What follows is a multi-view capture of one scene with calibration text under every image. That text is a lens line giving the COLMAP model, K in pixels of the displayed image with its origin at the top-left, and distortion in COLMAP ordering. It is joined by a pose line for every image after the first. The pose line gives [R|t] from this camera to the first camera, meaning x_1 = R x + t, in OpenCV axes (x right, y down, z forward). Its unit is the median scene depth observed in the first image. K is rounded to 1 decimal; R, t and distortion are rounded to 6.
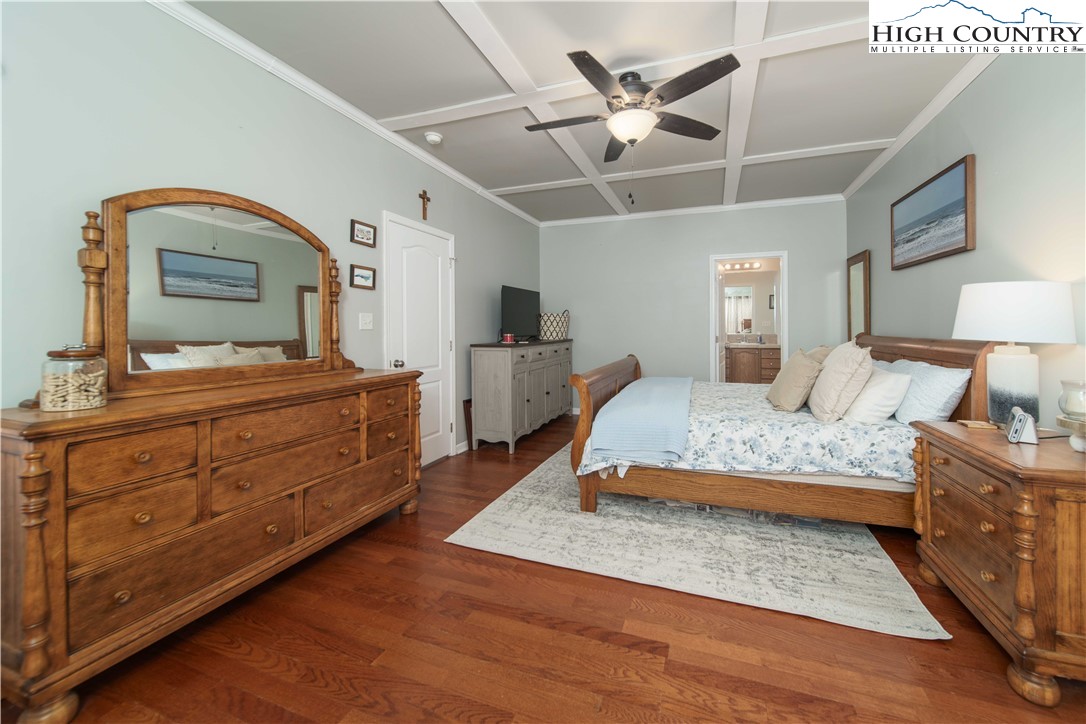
lens RADIAL K [[408.6, 0, 565.5], [0, 408.6, 327.9], [0, 0, 1]] dist [-0.002106, -0.000151]
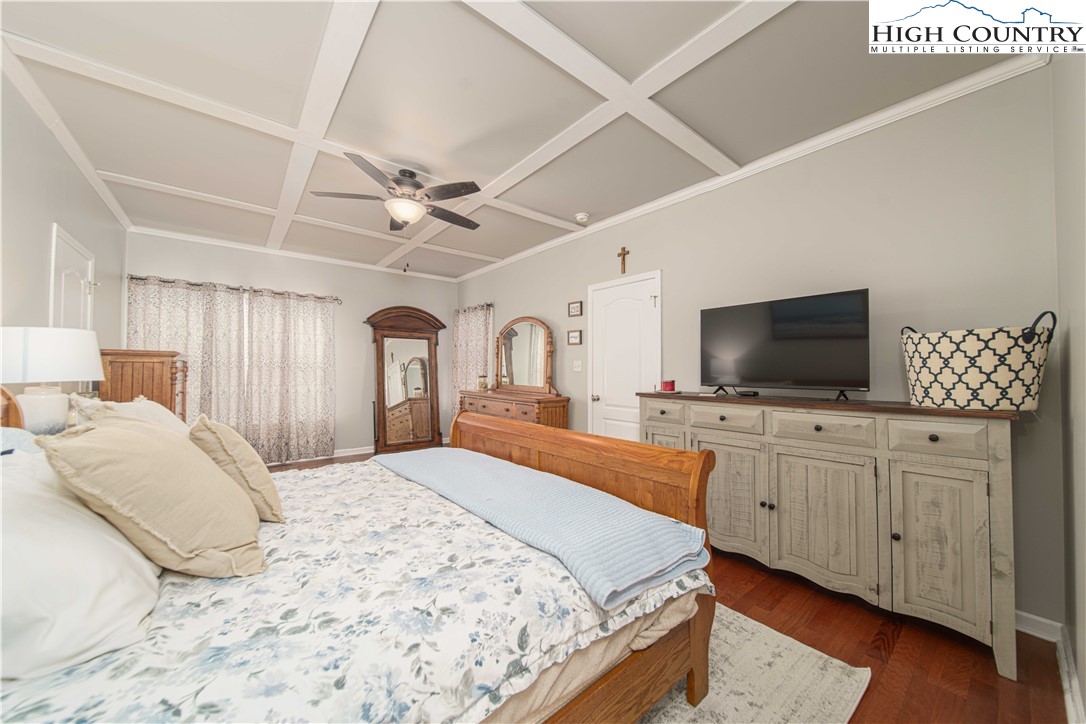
lens RADIAL K [[384.3, 0, 548.5], [0, 384.3, 363.2], [0, 0, 1]] dist [-0.013771, -0.000181]
pose [[-0.525595, -0.016667, -0.850571, 0.905724], [-0.009404, 0.999861, -0.013781, -0.006730], [0.850683, 0.000756, -0.525679, 1.938242]]
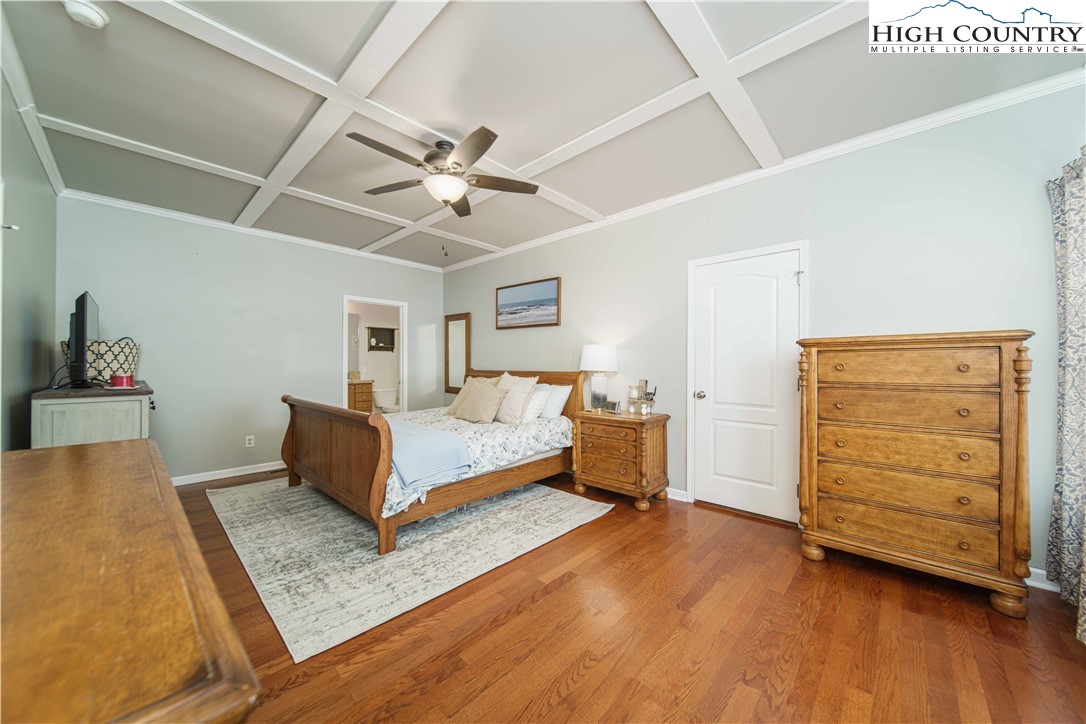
lens RADIAL K [[384.3, 0, 543.3], [0, 384.3, 363.6], [0, 0, 1]] dist [-0.013771, -0.000181]
pose [[0.396251, 0.008896, 0.918099, -0.681173], [-0.000187, 0.999954, -0.009608, 0.009836], [-0.918142, 0.003636, 0.396234, 0.321110]]
